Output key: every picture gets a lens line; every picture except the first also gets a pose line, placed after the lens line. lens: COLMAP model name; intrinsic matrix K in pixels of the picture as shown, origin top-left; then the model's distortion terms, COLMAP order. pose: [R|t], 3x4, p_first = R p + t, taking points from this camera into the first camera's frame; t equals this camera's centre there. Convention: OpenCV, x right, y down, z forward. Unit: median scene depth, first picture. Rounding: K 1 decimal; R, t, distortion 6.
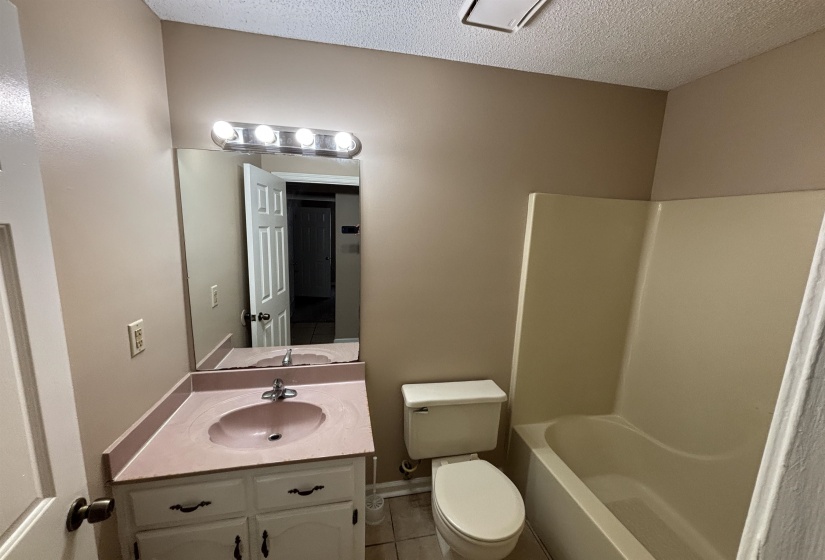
lens RADIAL K [[331.3, 0, 413.4], [0, 331.3, 293.6], [0, 0, 1]] dist [0.000297, -0.000133]
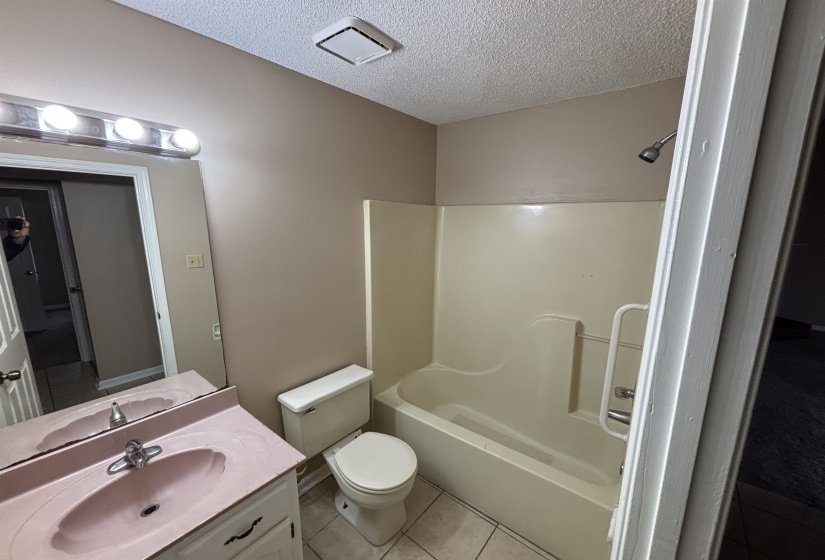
lens RADIAL K [[327.7, 0, 412.4], [0, 327.7, 296.8], [0, 0, 1]] dist [0.000261, 0.000090]
pose [[0.776899, -0.166498, 0.607212, -0.274134], [0.138729, 0.985968, 0.092855, -0.049308], [-0.614151, 0.012099, 0.789096, -0.013436]]
